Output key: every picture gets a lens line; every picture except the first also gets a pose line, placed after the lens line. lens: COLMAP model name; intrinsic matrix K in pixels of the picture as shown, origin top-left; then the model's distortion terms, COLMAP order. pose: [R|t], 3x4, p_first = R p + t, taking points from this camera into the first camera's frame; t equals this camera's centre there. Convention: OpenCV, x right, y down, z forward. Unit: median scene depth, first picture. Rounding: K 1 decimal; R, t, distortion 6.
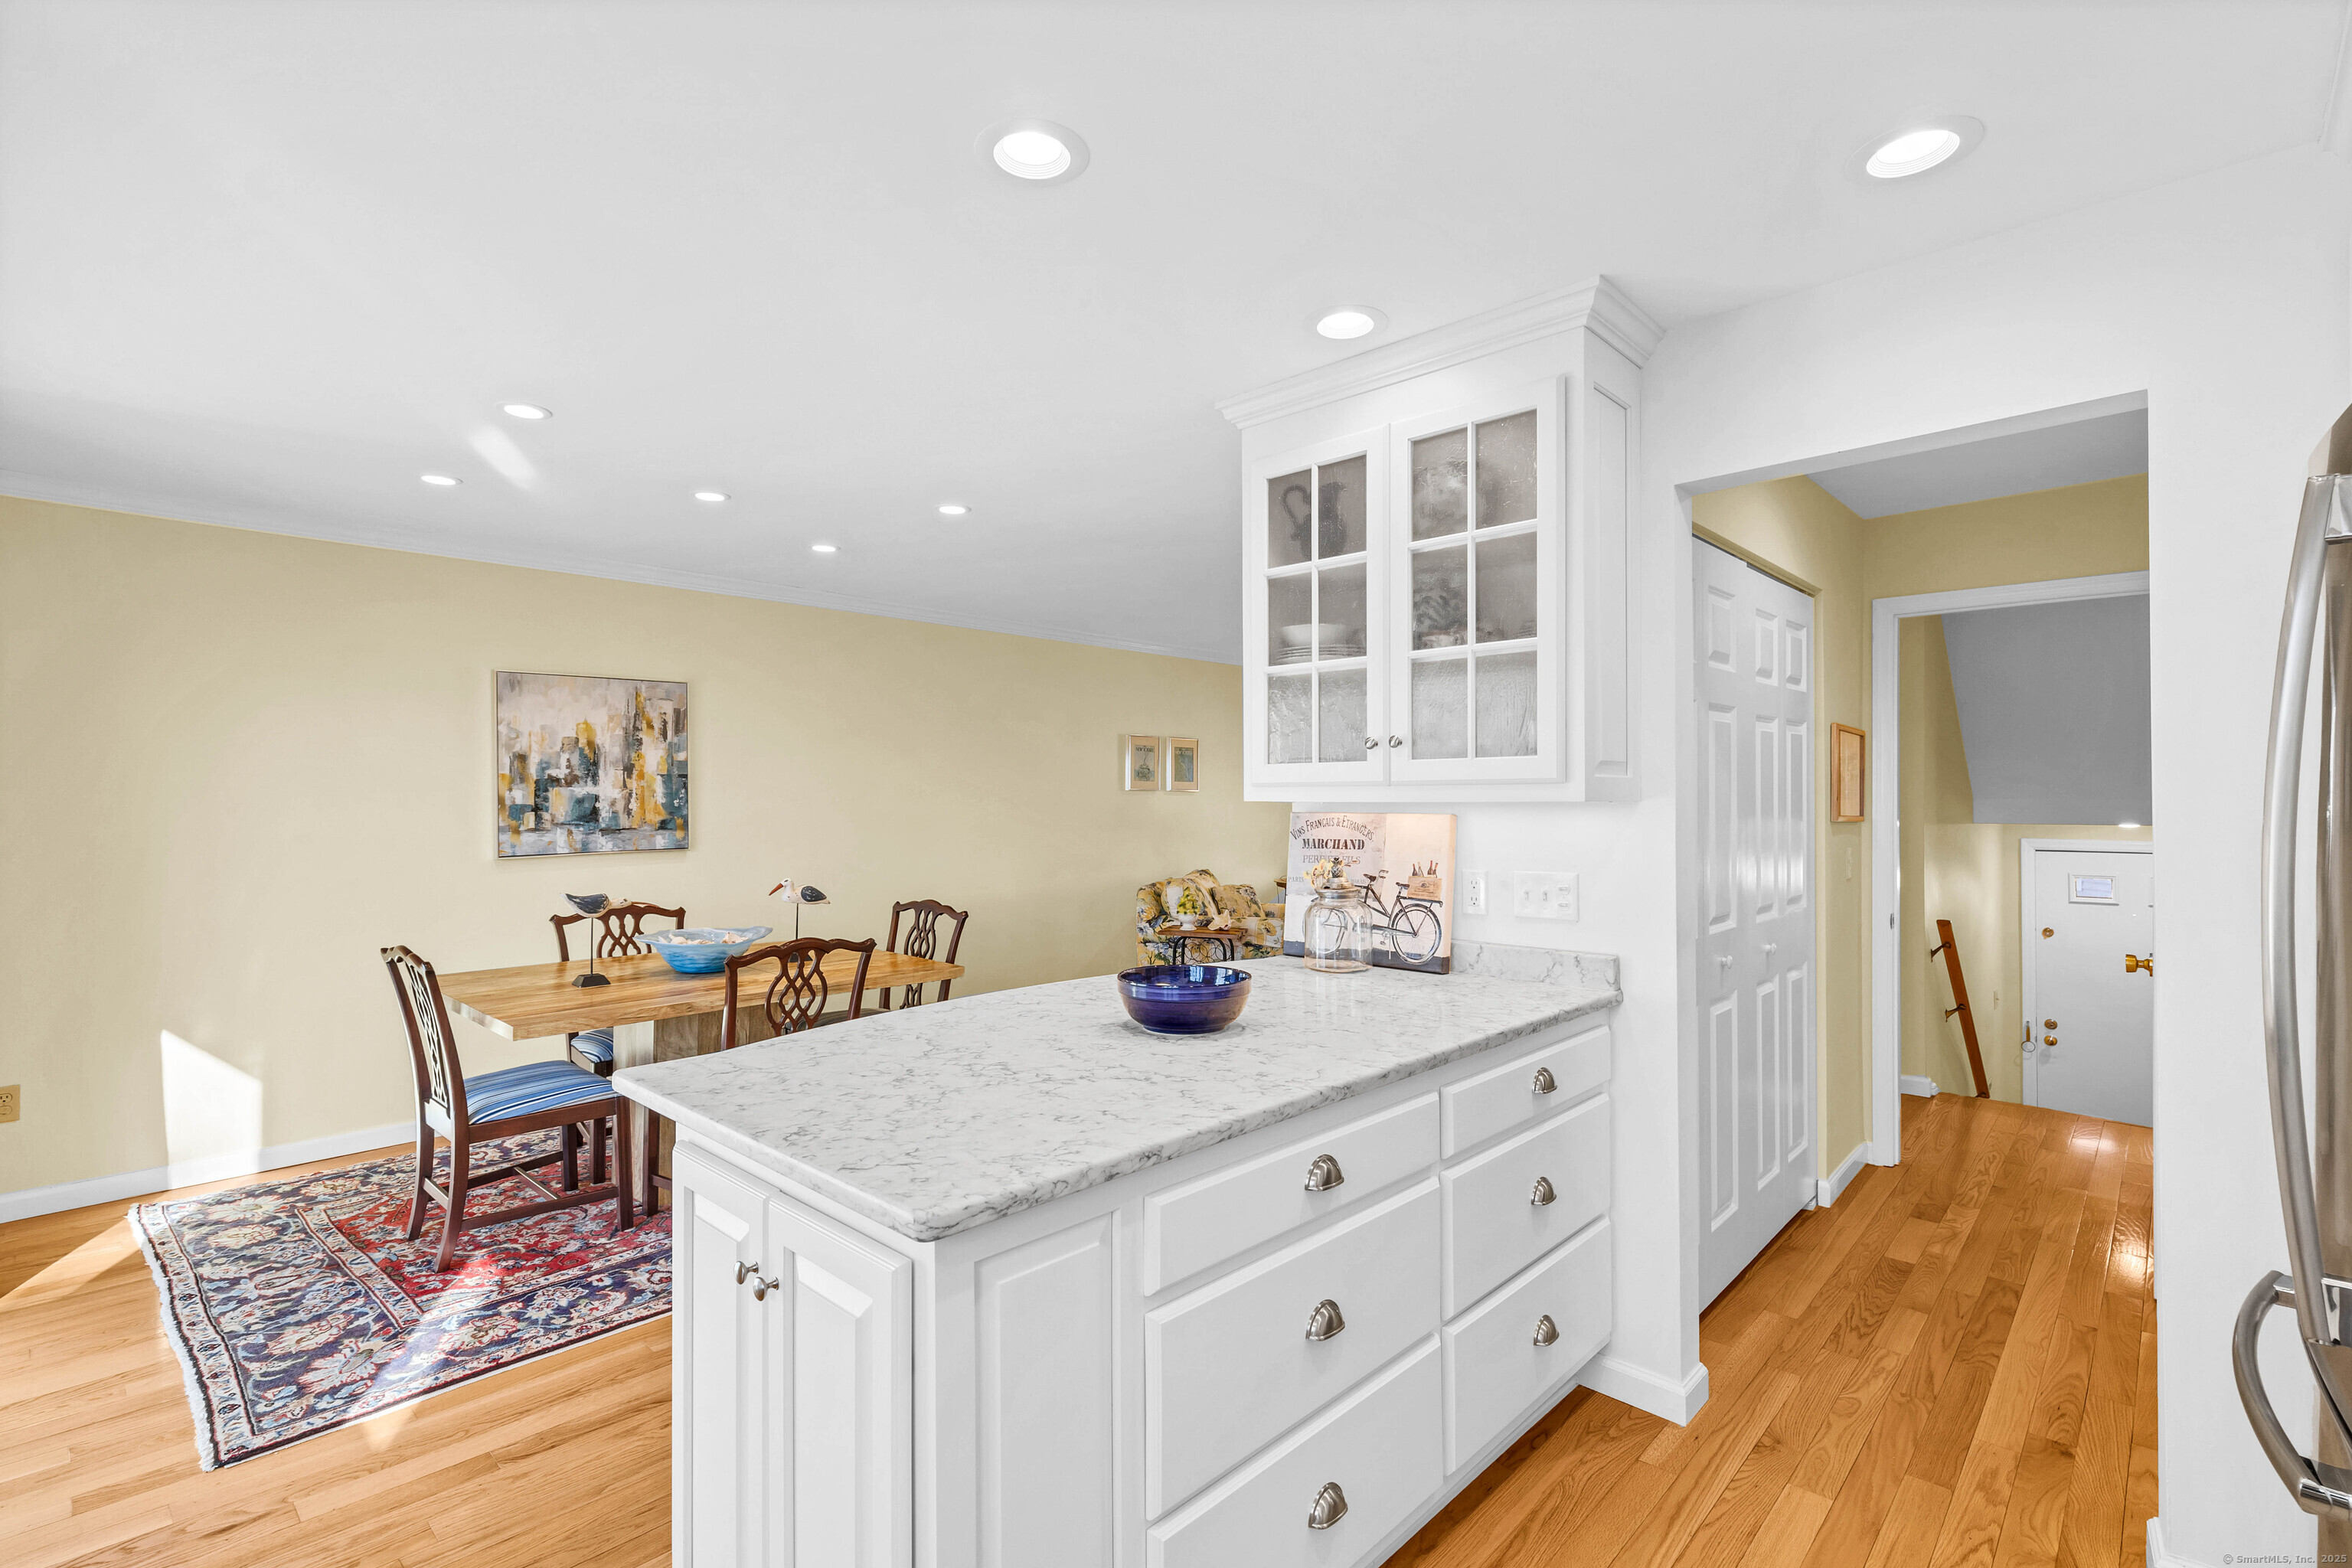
lens RADIAL K [[1075.5, 0, 1176.3], [0, 1075.5, 802.9], [0, 0, 1]] dist [0.010721, -0.001771]
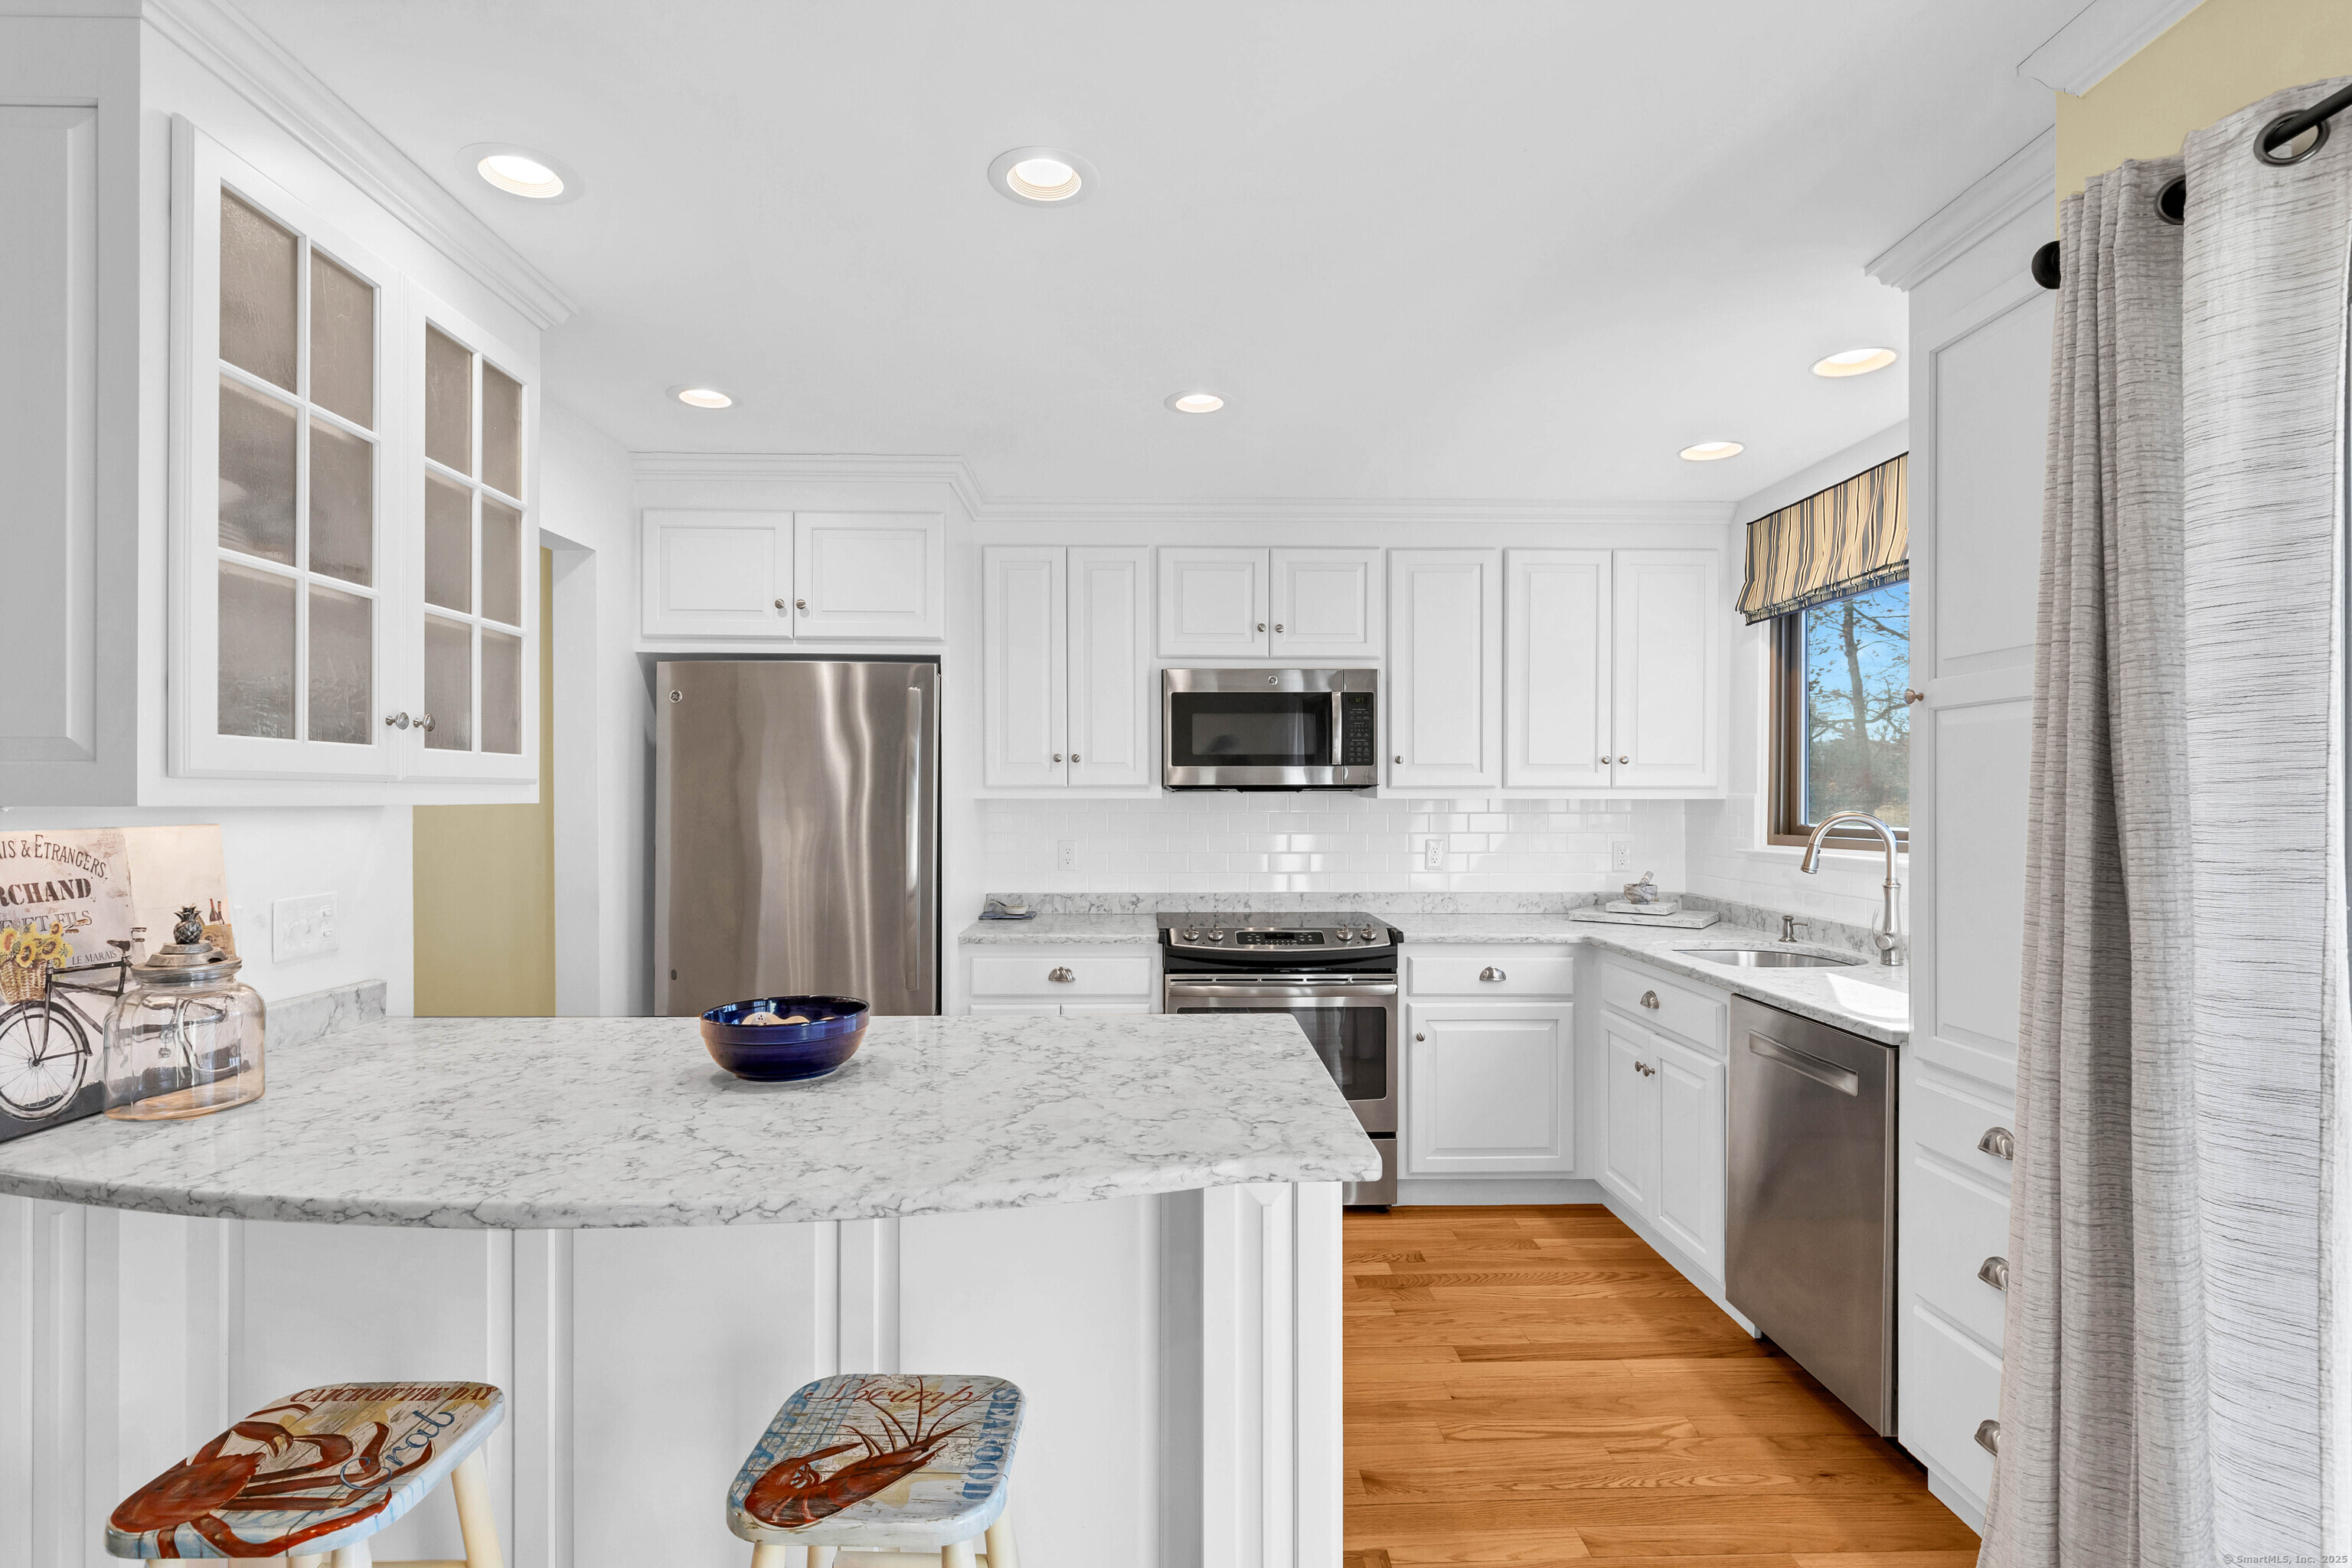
lens RADIAL K [[1088.9, 0, 1178.3], [0, 1088.9, 795.7], [0, 0, 1]] dist [-0.000841, -0.001882]
pose [[-0.707250, -0.000454, 0.706963, -0.366778], [0.000179, 1.000000, 0.000821, -0.004163], [-0.706964, 0.000708, -0.707250, 0.628807]]
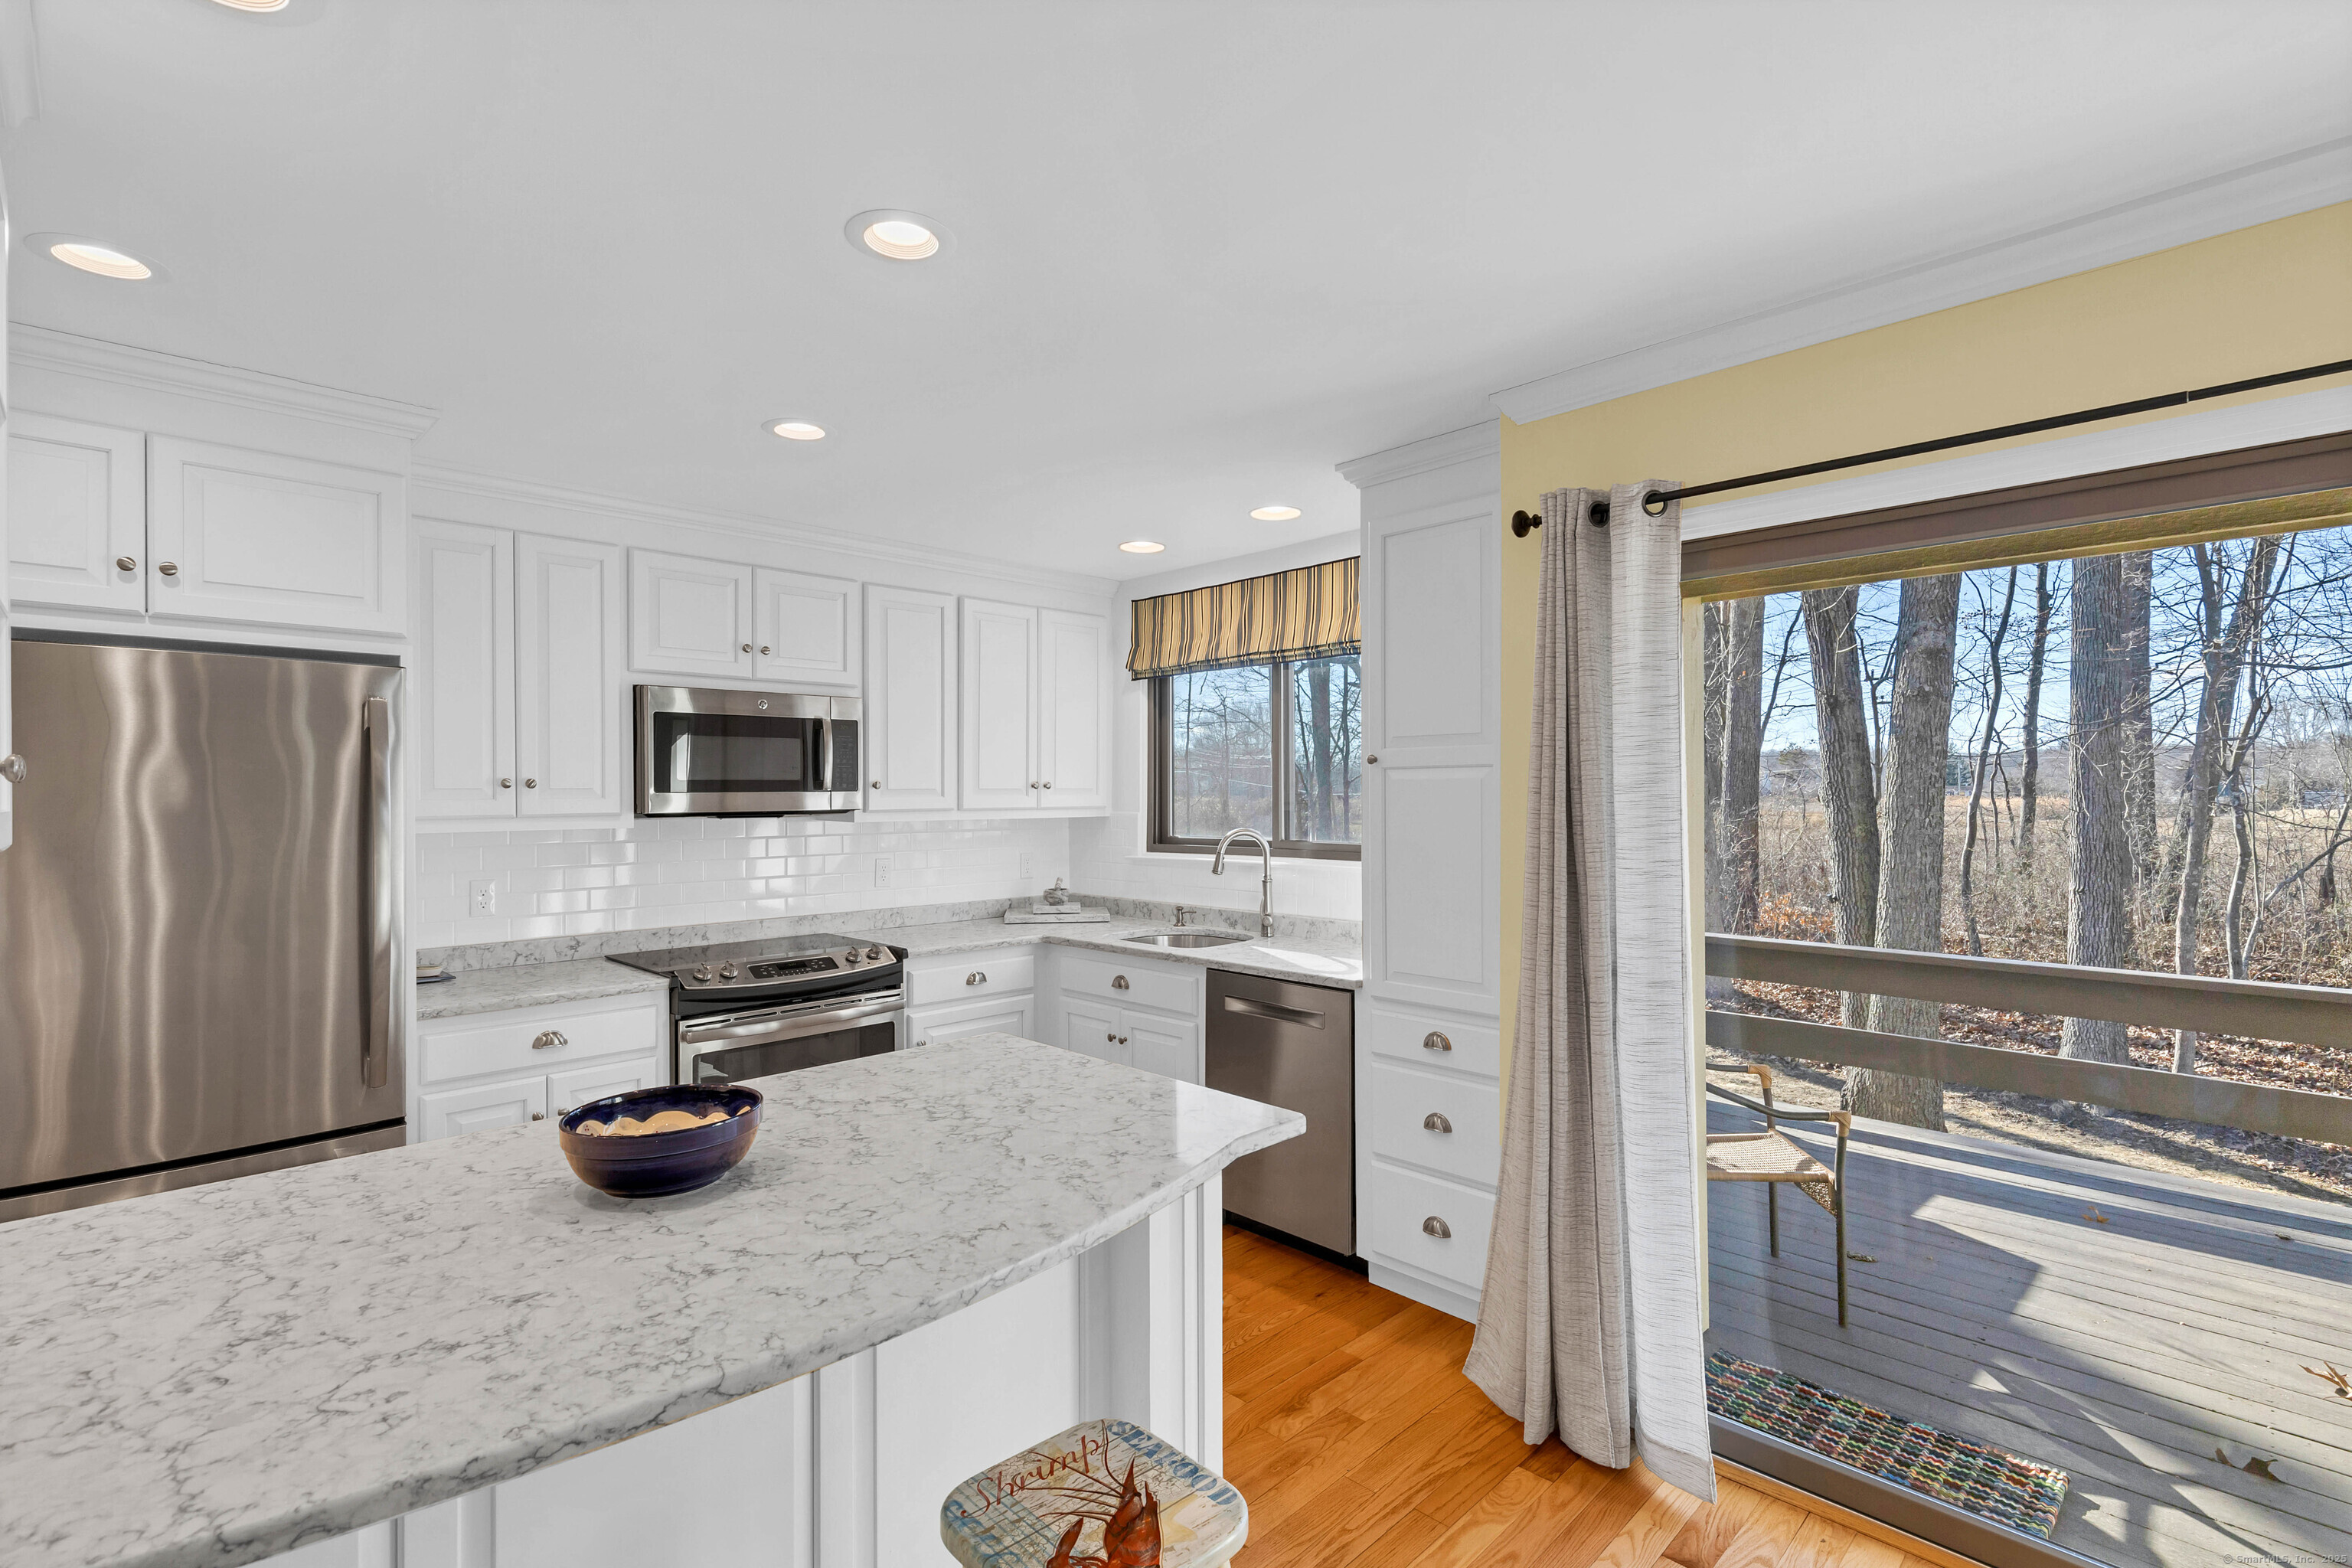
lens RADIAL K [[1075.5, 0, 1166.6], [0, 1075.5, 792.5], [0, 0, 1]] dist [0.010721, -0.001771]
pose [[-0.998959, 0.004700, 0.045382, -0.166319], [0.004699, 0.999989, -0.000122, -0.024241], [-0.045382, 0.000091, -0.998970, 0.777288]]
